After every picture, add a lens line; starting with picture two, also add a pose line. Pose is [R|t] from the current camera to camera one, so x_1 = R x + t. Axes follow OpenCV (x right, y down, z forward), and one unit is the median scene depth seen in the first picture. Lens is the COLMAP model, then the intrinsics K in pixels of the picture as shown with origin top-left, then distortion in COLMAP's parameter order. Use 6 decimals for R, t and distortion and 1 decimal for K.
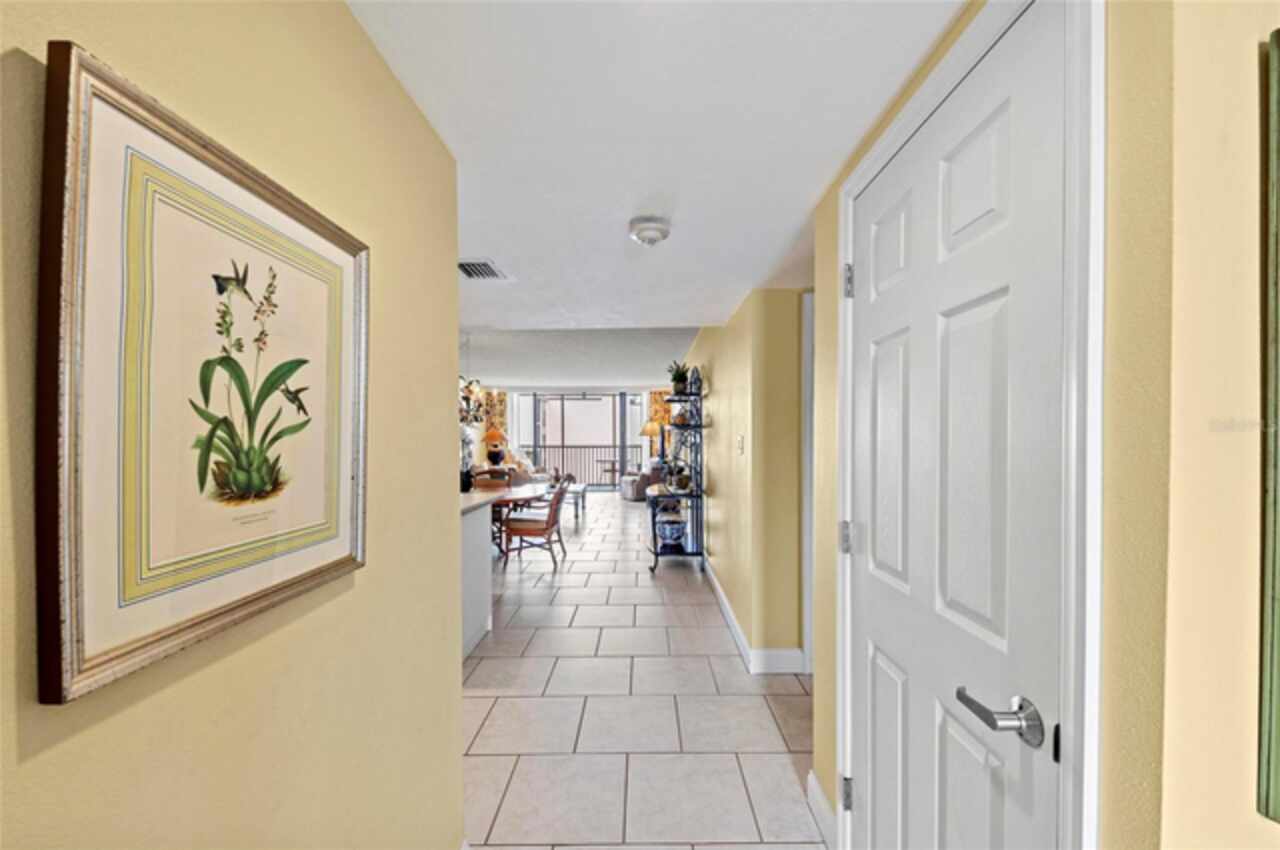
lens RADIAL K [[491.2, 0, 643.4], [0, 491.2, 452.0], [0, 0, 1]] dist [-0.000525, -0.000028]
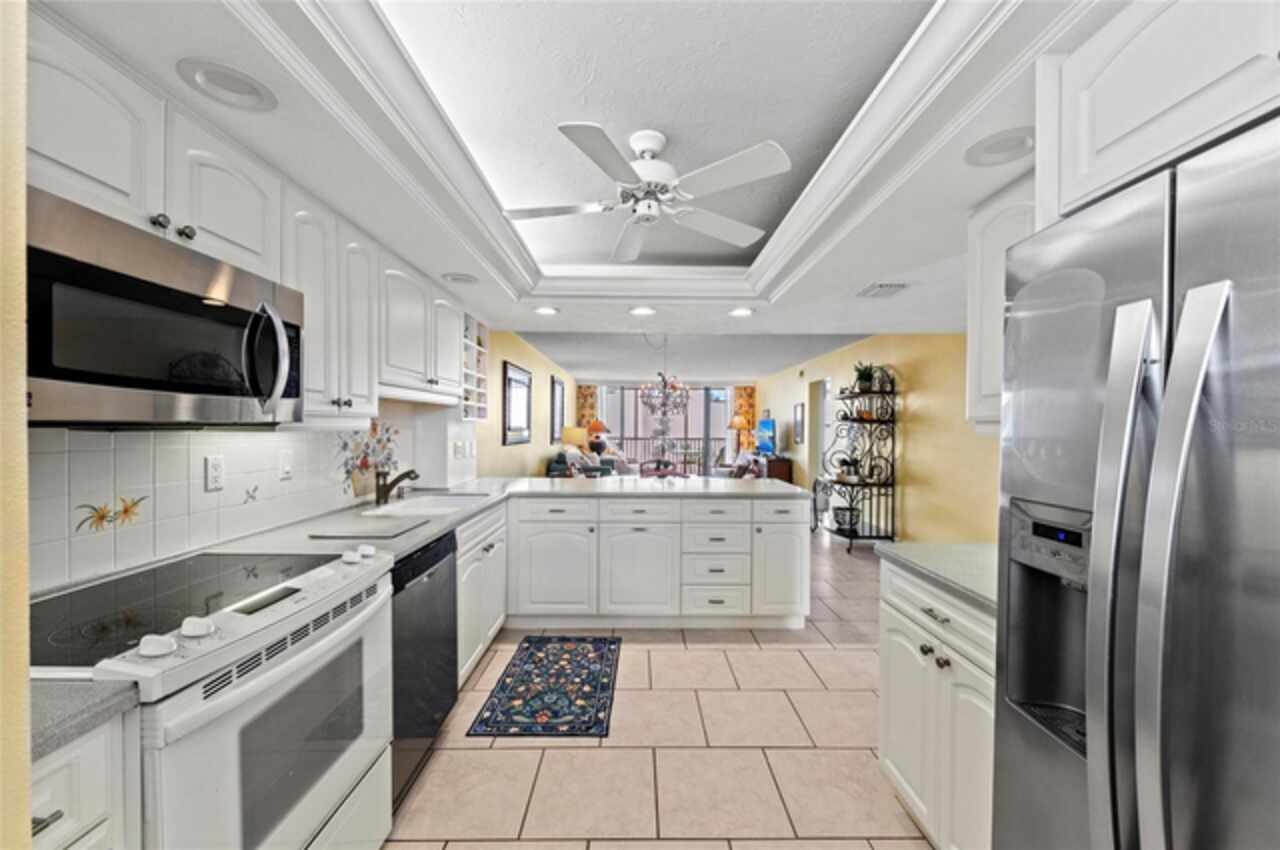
lens RADIAL K [[493.1, 0, 643.7], [0, 493.1, 431.4], [0, 0, 1]] dist [-0.001369, -0.000112]
pose [[0.999878, 0.011074, 0.011021, -0.217697], [-0.010763, 0.999553, -0.027887, 0.003228], [-0.011325, 0.027765, 0.999550, -0.046237]]
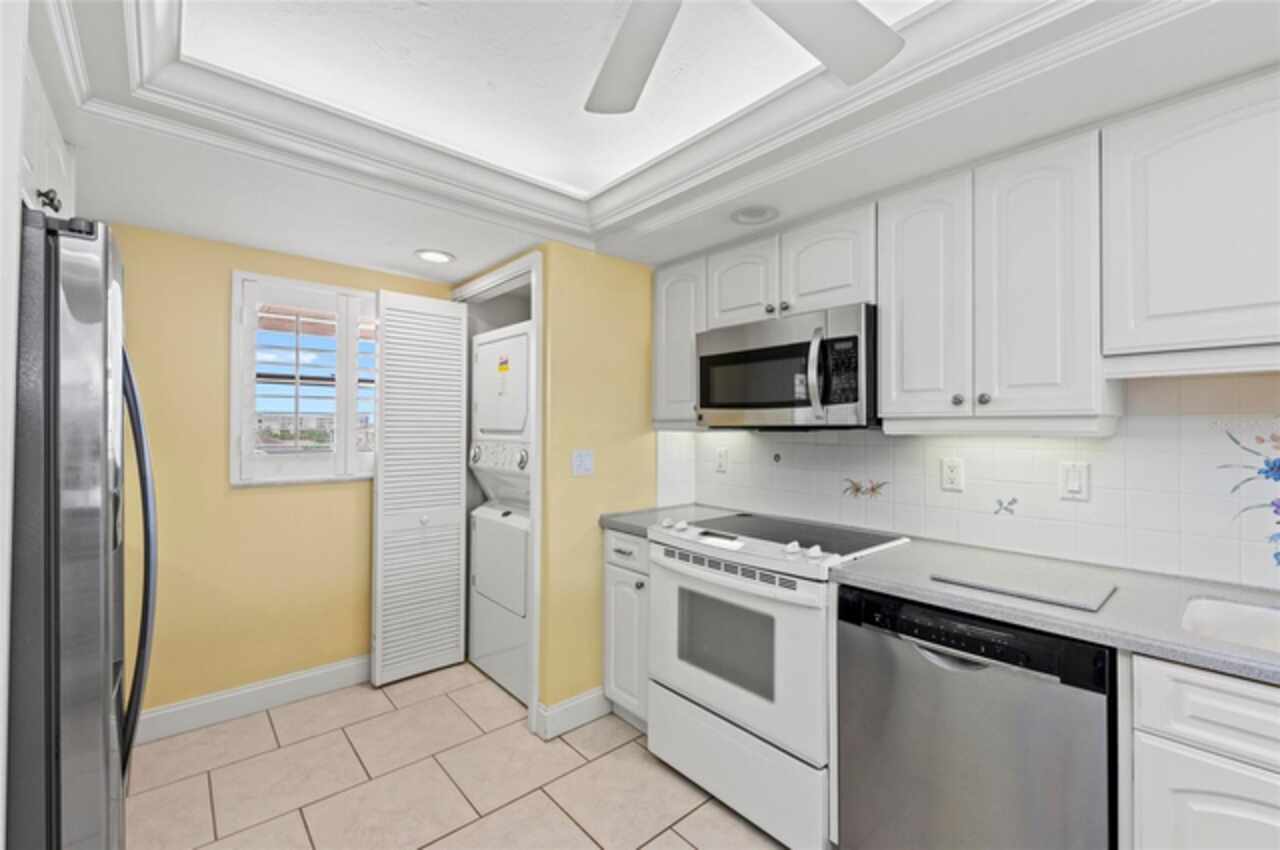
lens RADIAL K [[532.1, 0, 648.5], [0, 532.1, 422.8], [0, 0, 1]] dist [0.003785, -0.003315]
pose [[-0.744406, -0.005266, -0.667706, -0.151741], [-0.026096, 0.999434, 0.021212, -0.005601], [0.667217, 0.033215, -0.744123, 0.194909]]
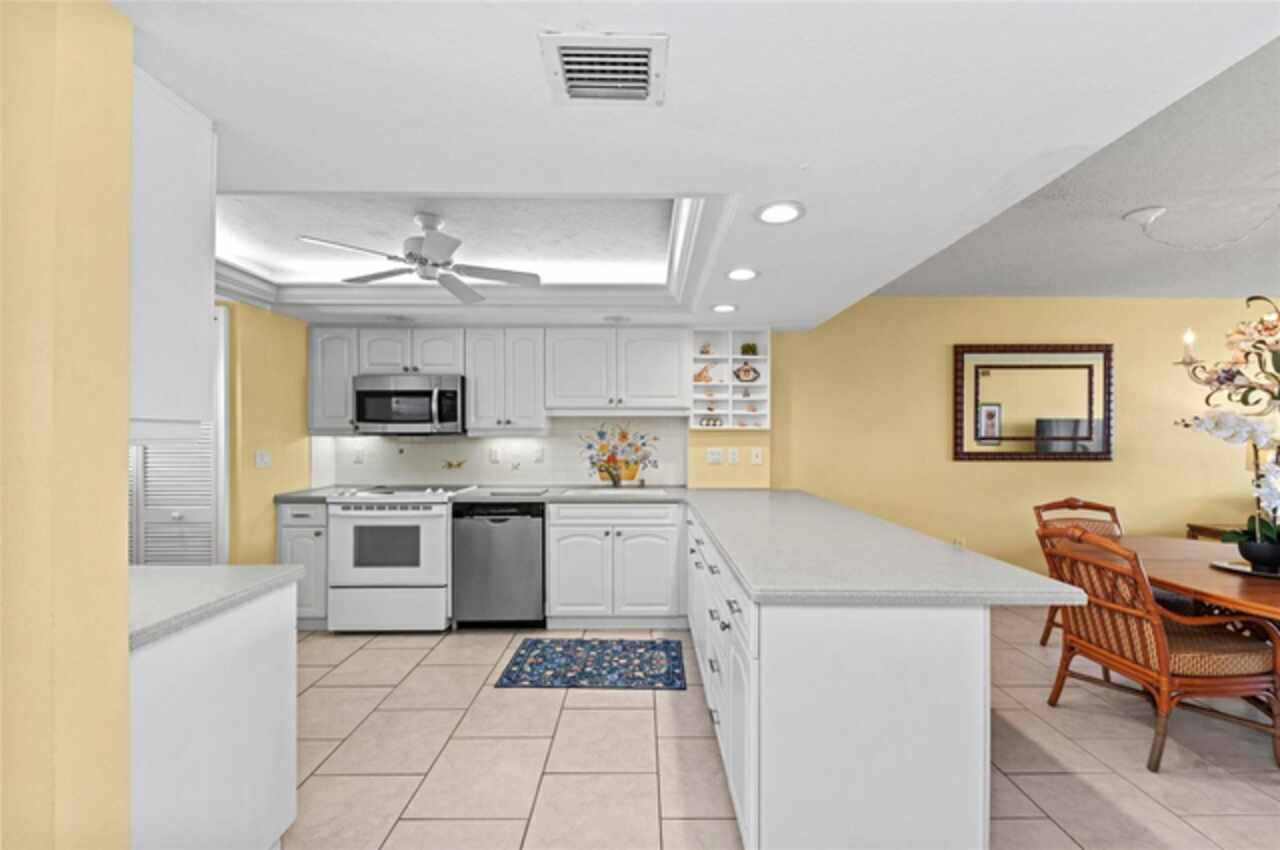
lens RADIAL K [[493.1, 0, 643.7], [0, 493.1, 431.4], [0, 0, 1]] dist [-0.001369, -0.000112]
pose [[-0.000419, -0.001895, -0.999998, 0.029568], [-0.036599, 0.999328, -0.001879, -0.007854], [0.999330, 0.036598, -0.000488, 0.242661]]
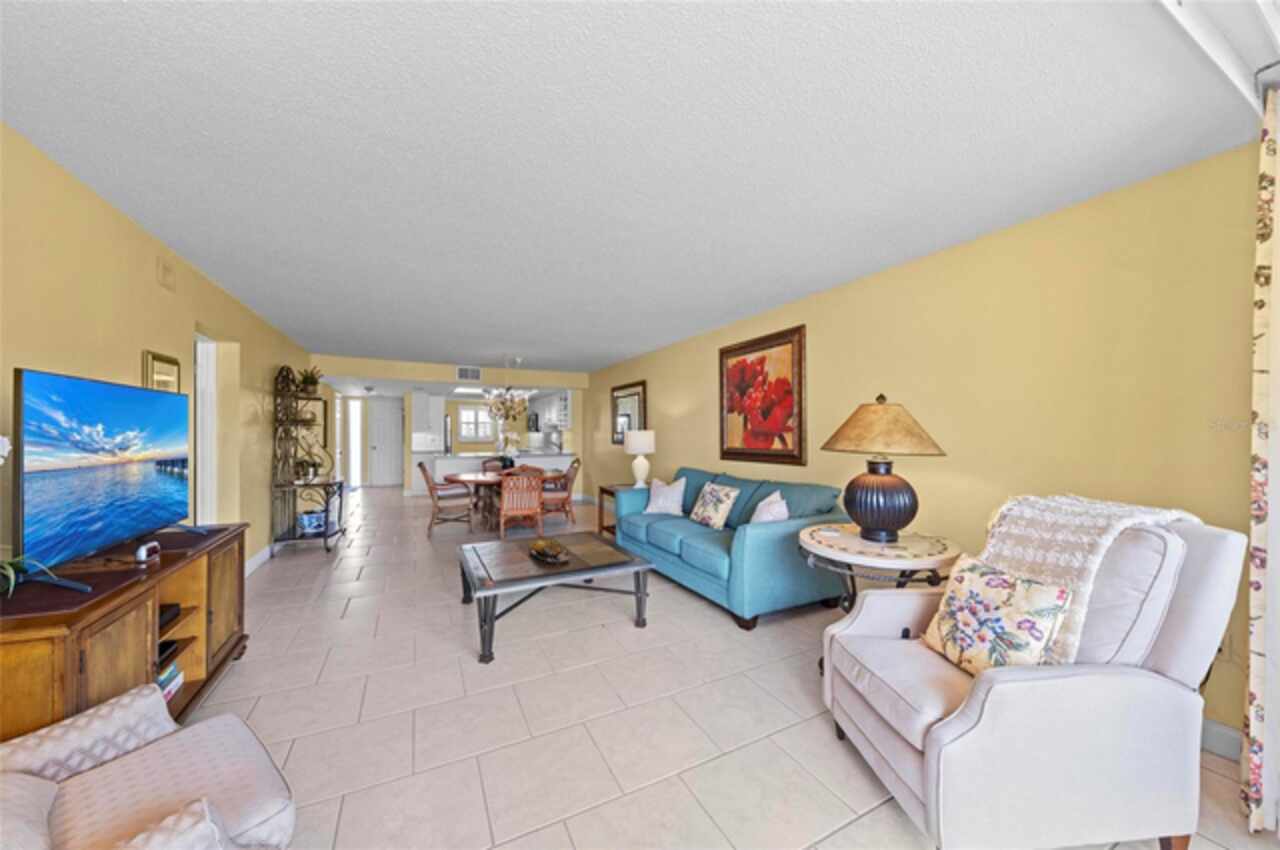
lens RADIAL K [[436.8, 0, 639.8], [0, 436.8, 433.3], [0, 0, 1]] dist [-0.000360, -0.000068]
pose [[-0.890872, 0.003932, -0.454238, -0.075550], [-0.013627, 0.999281, 0.035376, -0.037945], [0.454051, 0.037705, -0.890178, 1.160676]]
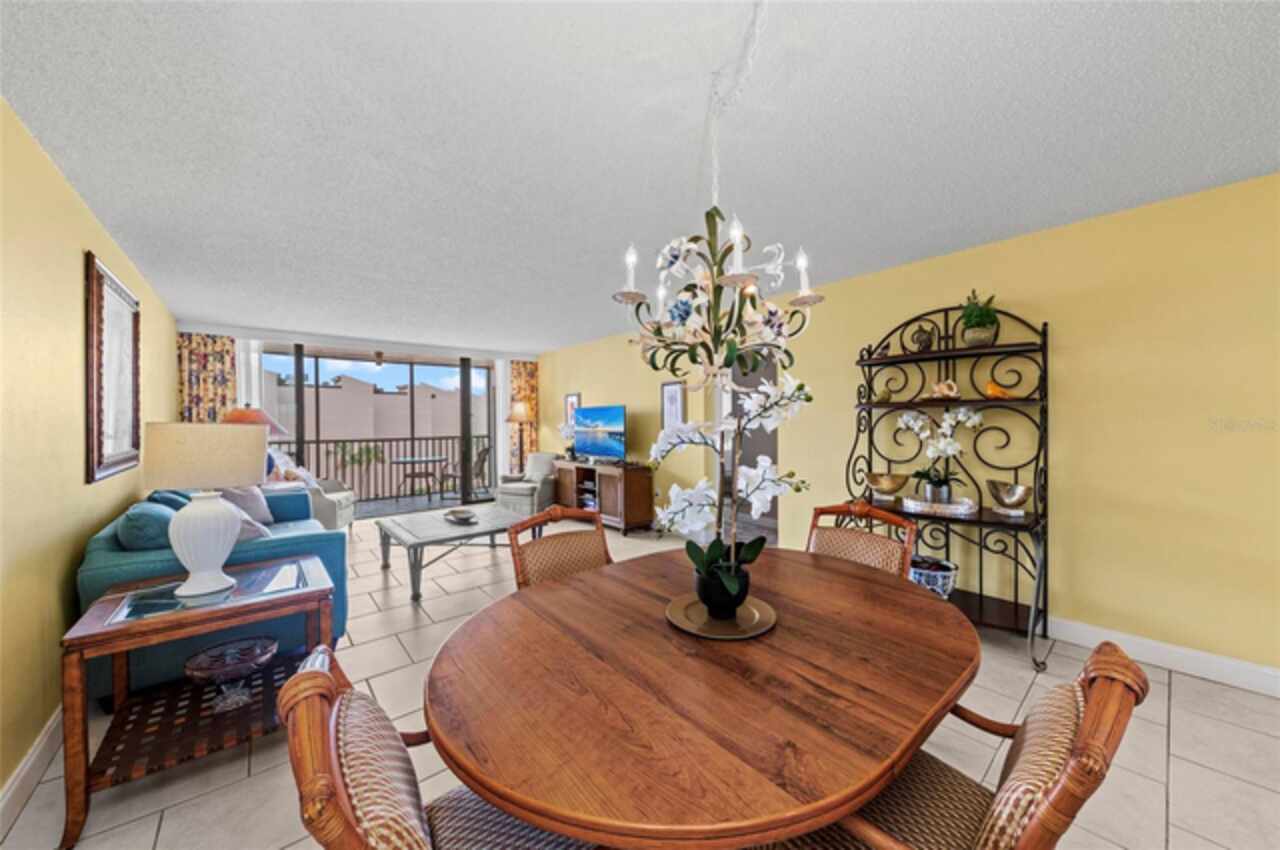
lens RADIAL K [[451.9, 0, 651.6], [0, 451.9, 424.2], [0, 0, 1]] dist [-0.000531, -0.000050]
pose [[0.753846, -0.006773, 0.657016, -0.299287], [0.028446, 0.999346, -0.022336, -0.011738], [-0.656435, 0.035527, 0.753545, 0.430867]]
